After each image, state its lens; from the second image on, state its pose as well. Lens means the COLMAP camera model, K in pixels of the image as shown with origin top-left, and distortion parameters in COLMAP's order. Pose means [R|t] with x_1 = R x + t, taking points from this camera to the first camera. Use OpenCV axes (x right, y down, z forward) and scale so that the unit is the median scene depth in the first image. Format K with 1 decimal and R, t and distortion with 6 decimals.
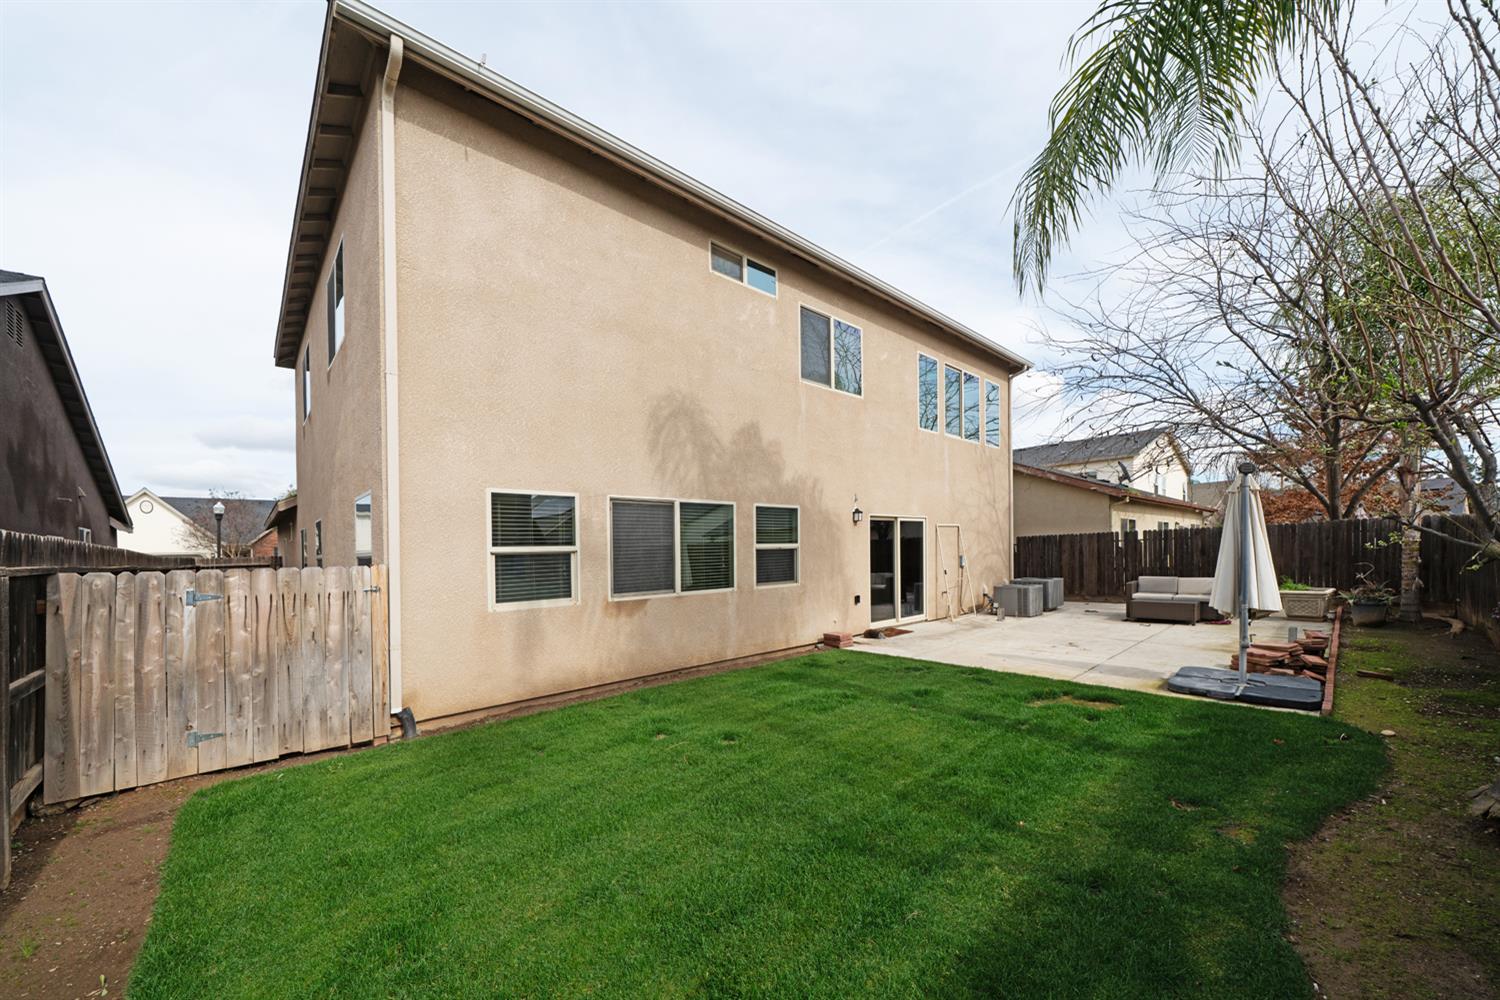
lens RADIAL K [[486.2, 0, 748.2], [0, 486.2, 563.5], [0, 0, 1]] dist [0.000140, 0.000014]
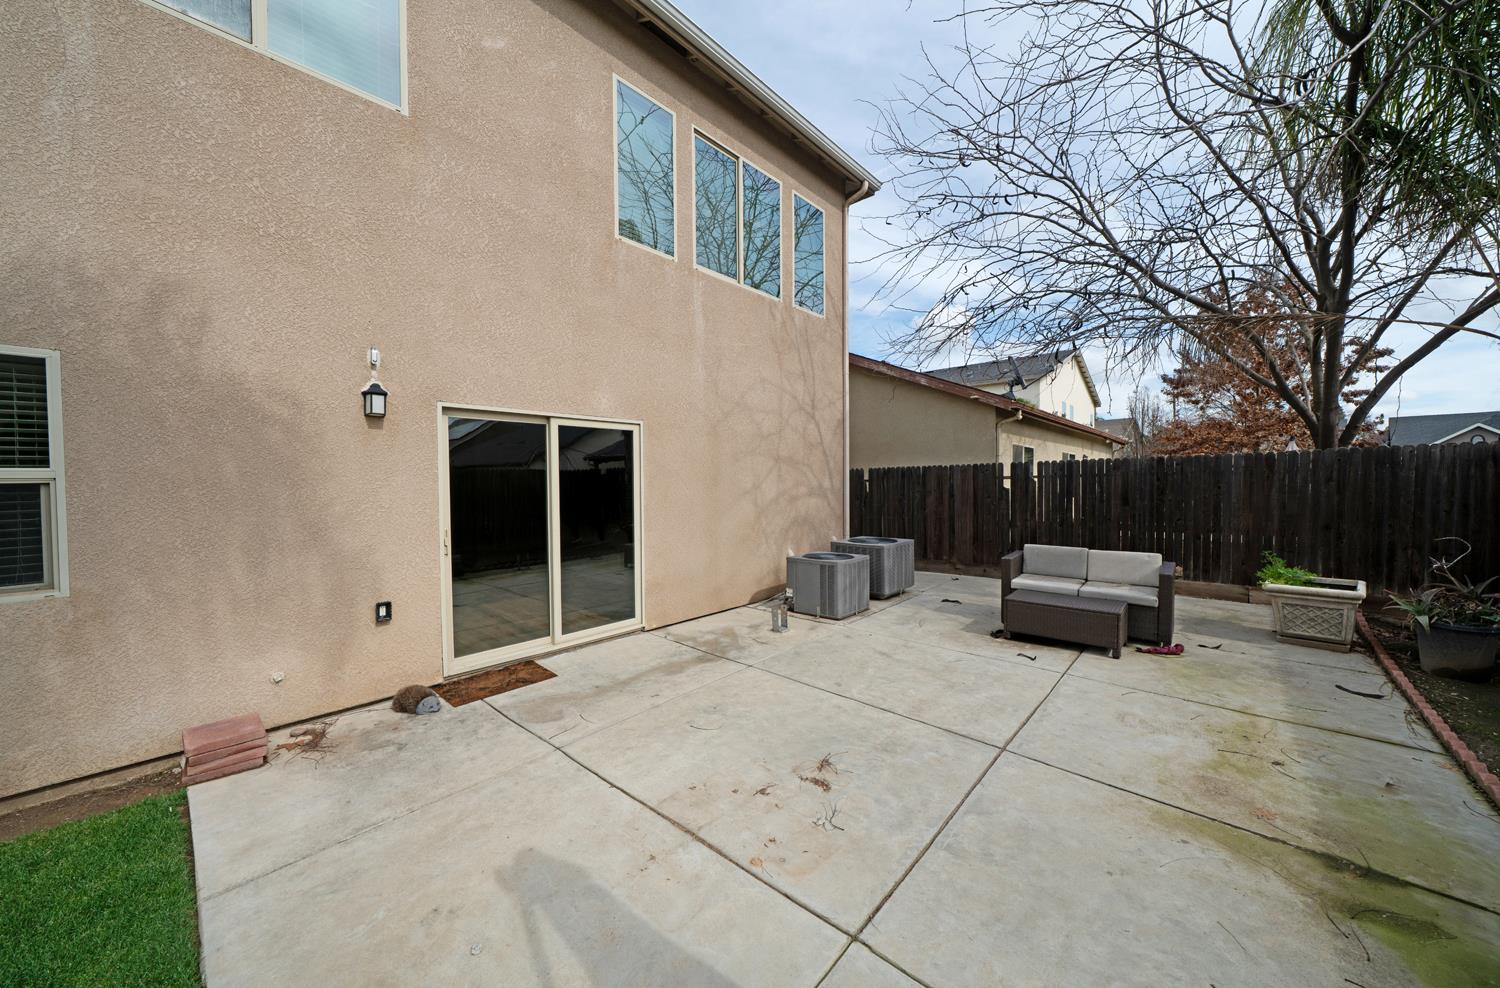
lens RADIAL K [[528.6, 0, 750.0], [0, 528.6, 494.0], [0, 0, 1]] dist [-0.005932, 0.000037]
pose [[0.987091, 0.013924, 0.159556, 0.387421], [-0.013641, 0.999903, -0.002865, -0.022396], [-0.159581, 0.000651, 0.987185, 0.445905]]
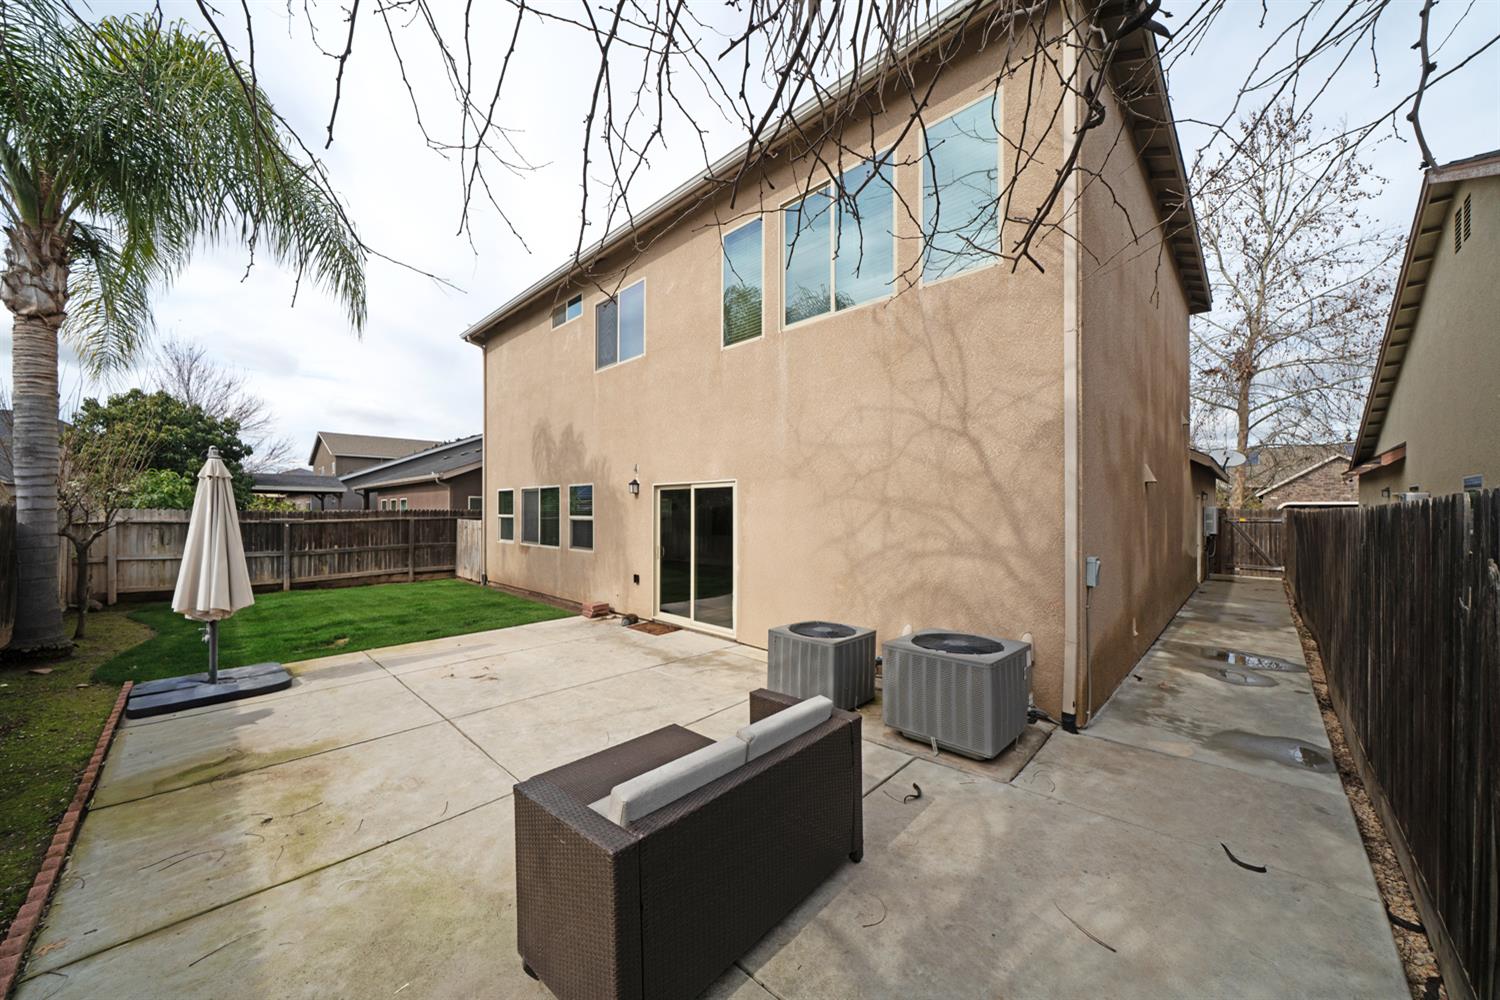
lens RADIAL K [[529.5, 0, 744.2], [0, 529.5, 508.1], [0, 0, 1]] dist [-0.012944, -0.000022]
pose [[0.122475, 0.016830, -0.992329, 1.056803], [-0.030448, 0.999449, 0.013192, -0.067141], [0.992004, 0.028598, 0.122920, 0.919476]]
